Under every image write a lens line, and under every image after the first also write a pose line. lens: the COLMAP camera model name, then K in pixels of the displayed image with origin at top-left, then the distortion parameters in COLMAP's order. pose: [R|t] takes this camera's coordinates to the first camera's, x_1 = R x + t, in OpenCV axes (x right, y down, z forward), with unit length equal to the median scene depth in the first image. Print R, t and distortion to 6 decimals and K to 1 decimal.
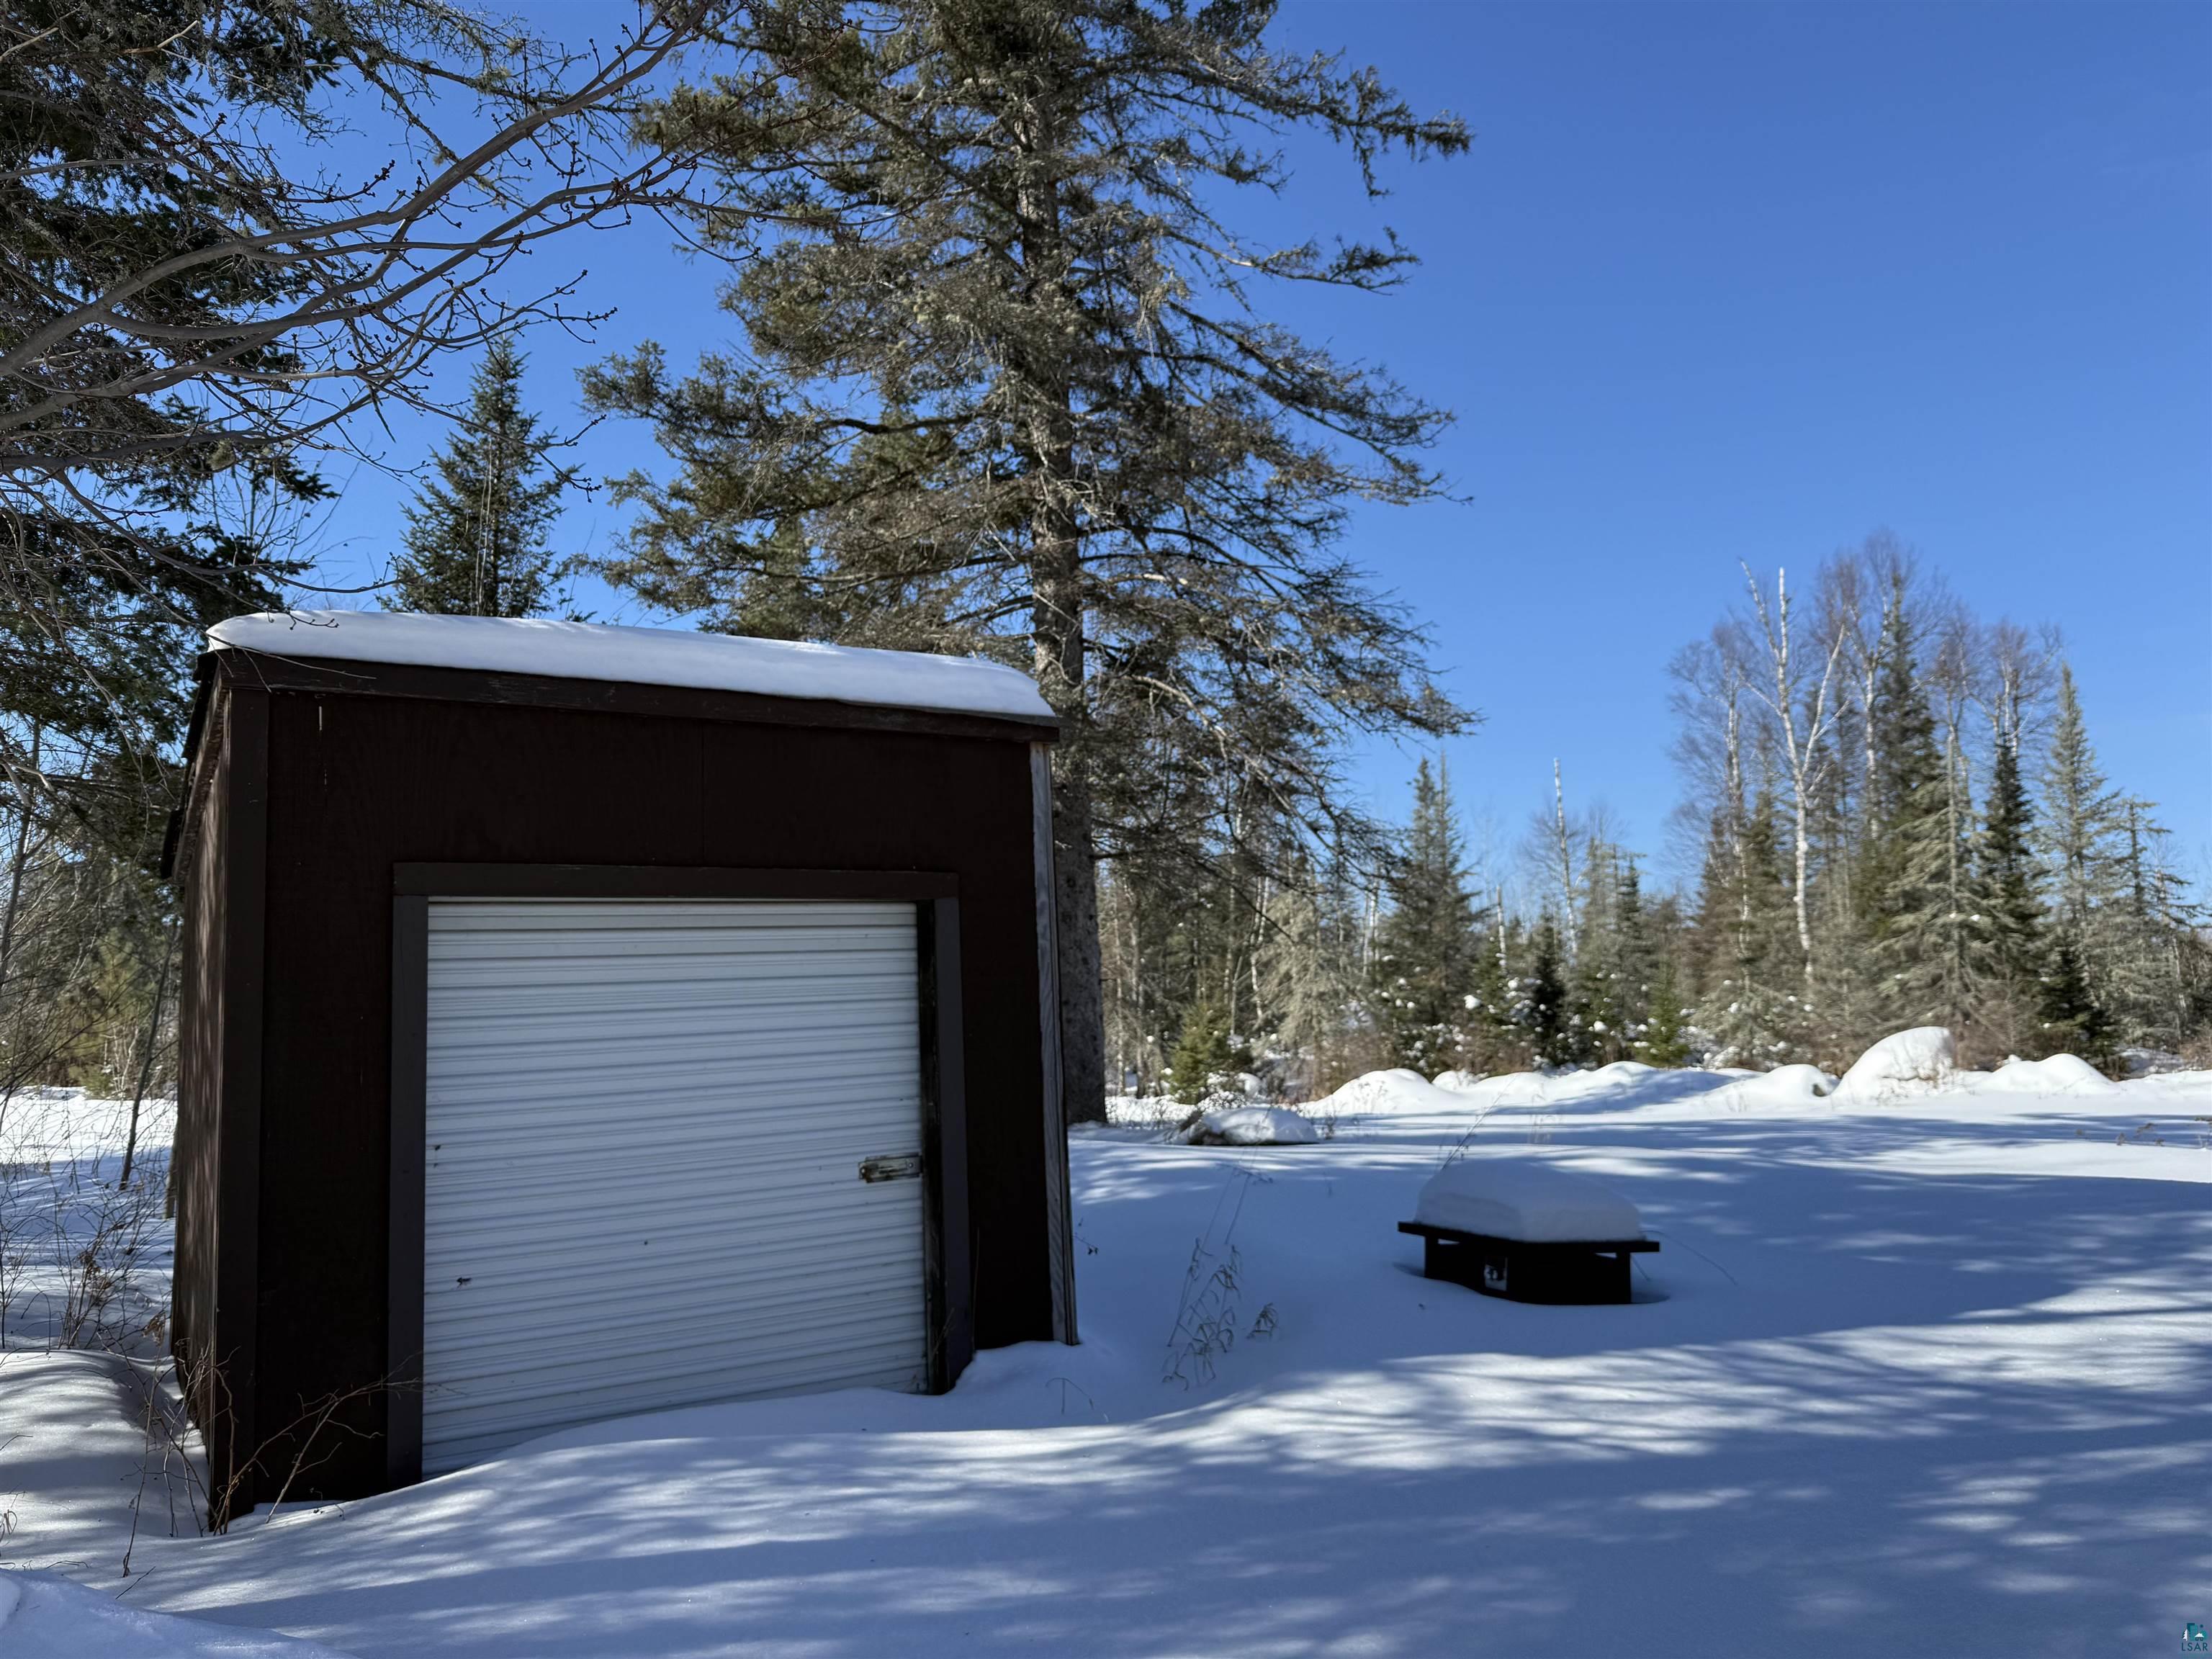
lens RADIAL K [[1498.5, 0, 1106.0], [0, 1498.5, 829.5], [0, 0, 1]] dist [-0.033173, -0.001837]
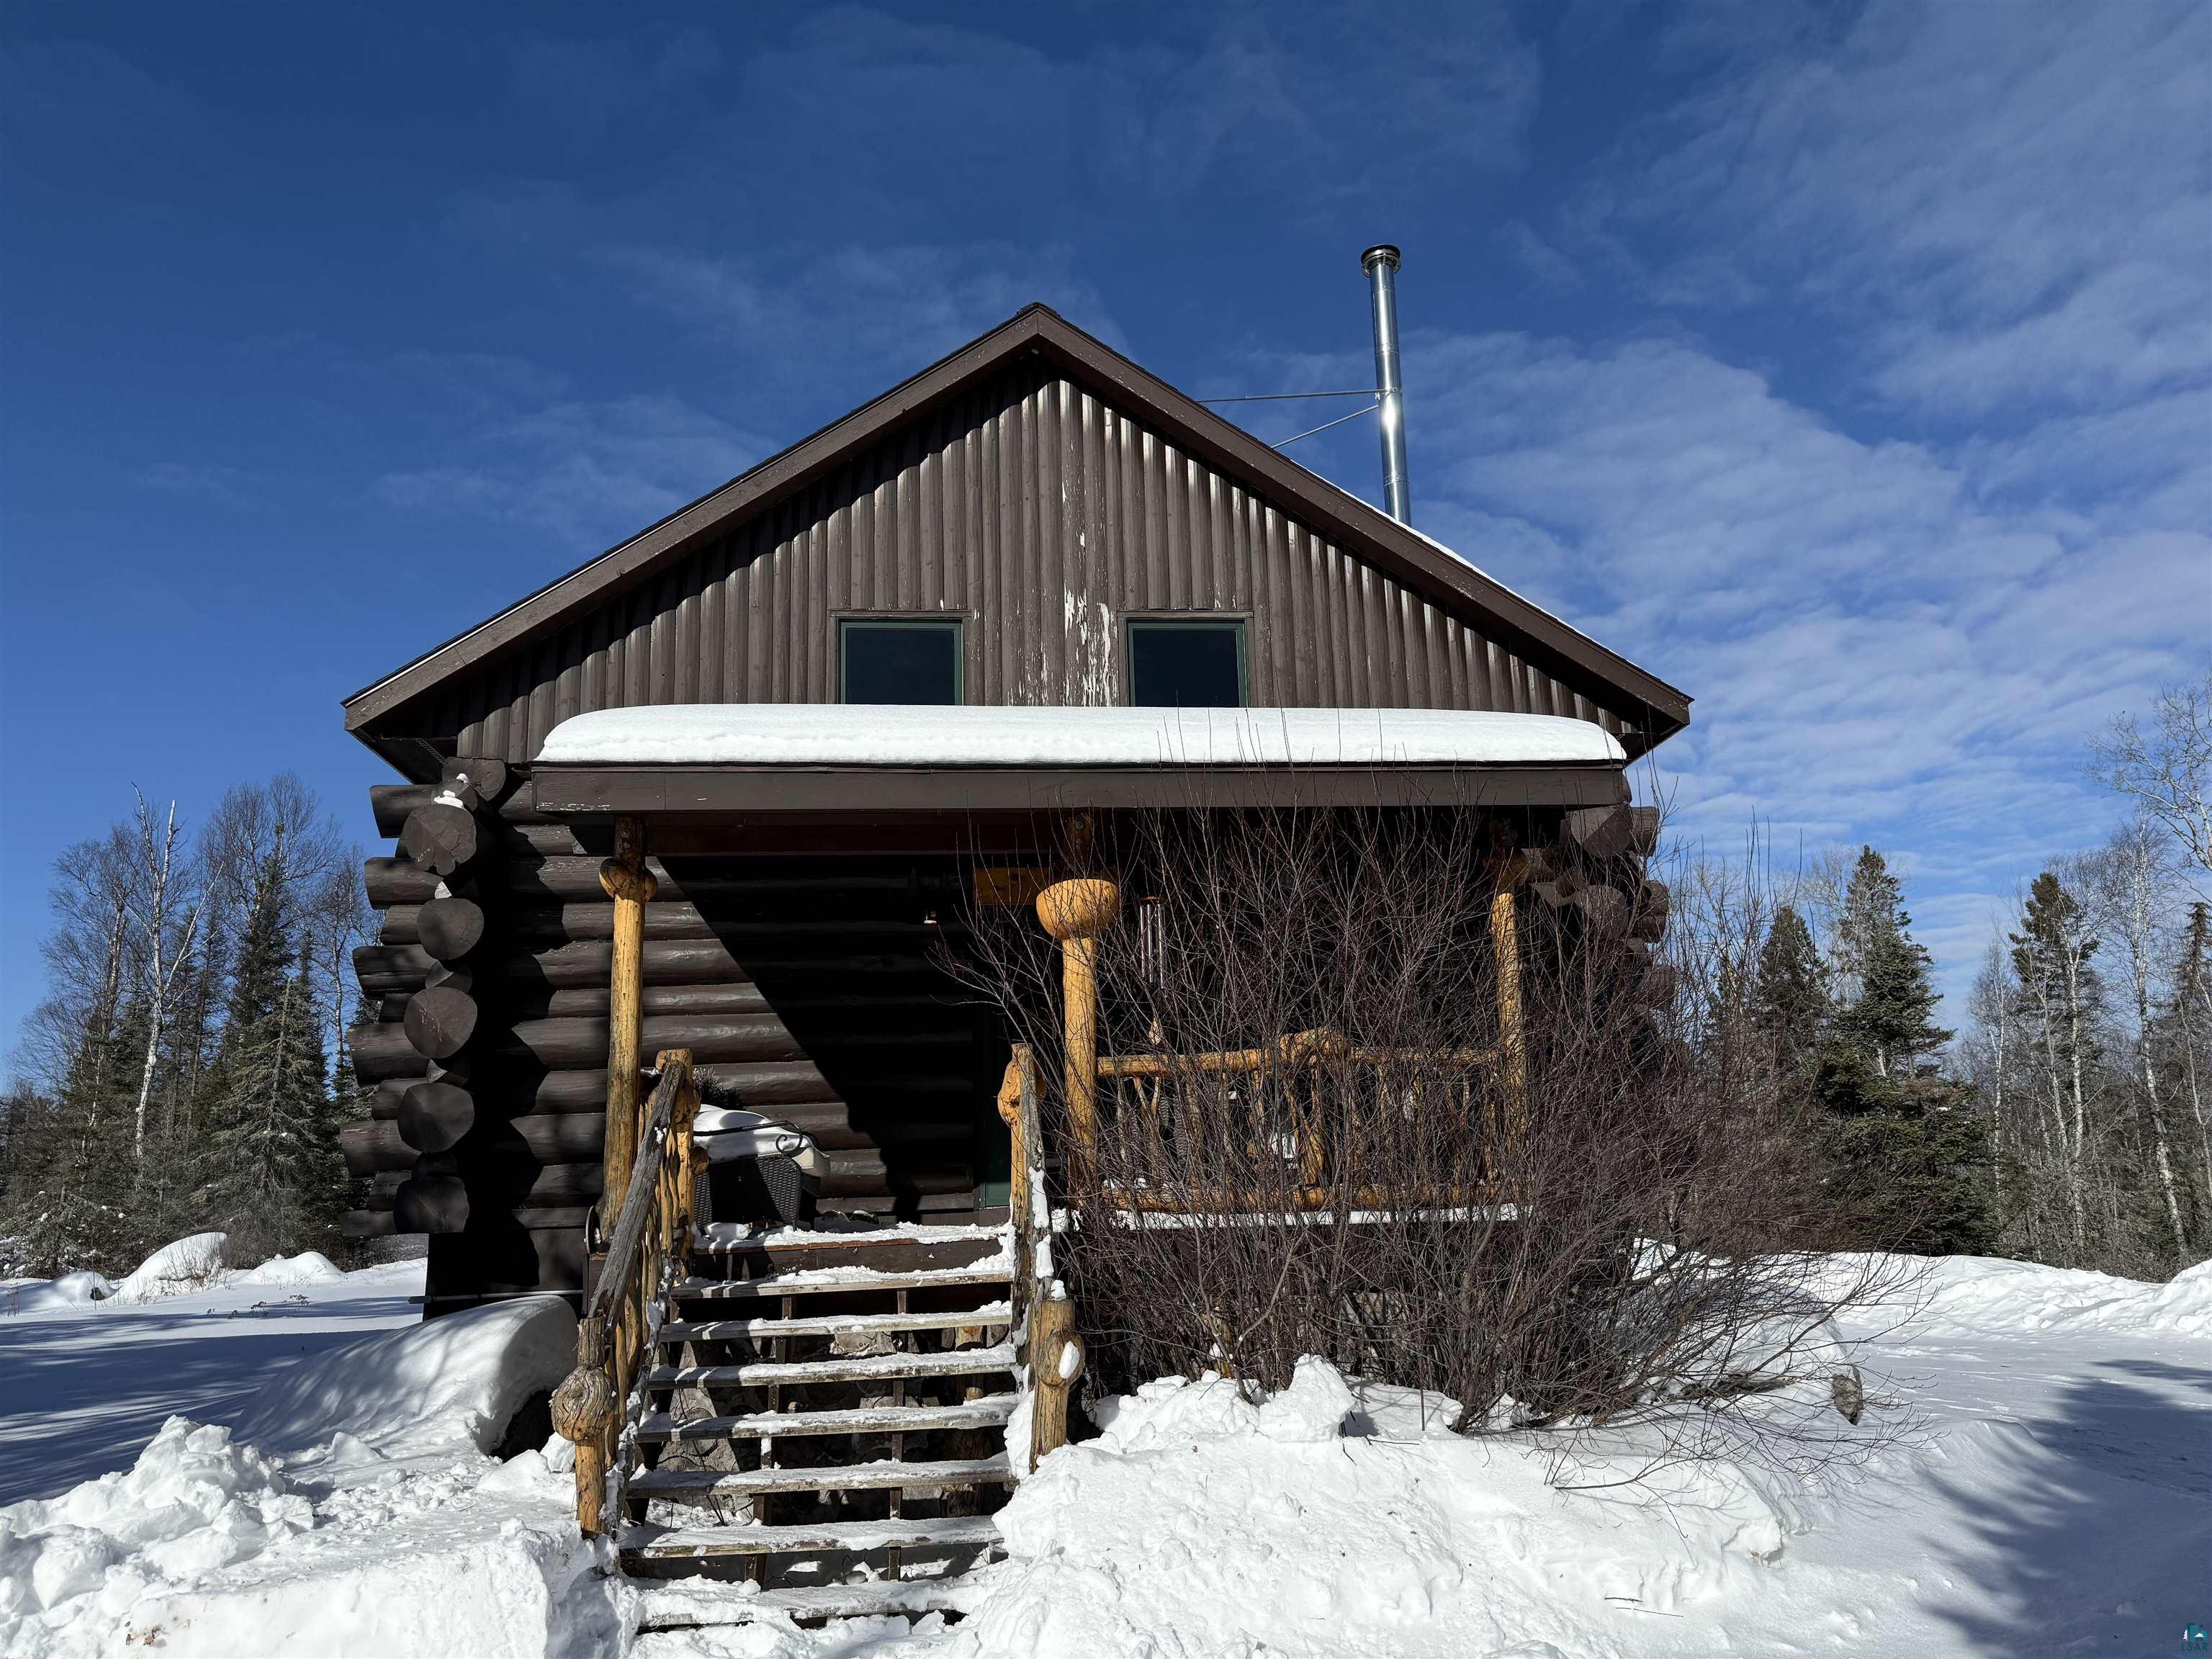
lens RADIAL K [[1498.5, 0, 1106.0], [0, 1498.5, 829.5], [0, 0, 1]] dist [-0.033173, -0.001837]
pose [[0.567531, 0.169535, 0.805709, -0.029559], [-0.065233, 0.984754, -0.161261, -0.030952], [-0.820764, 0.038962, 0.569937, -0.208898]]
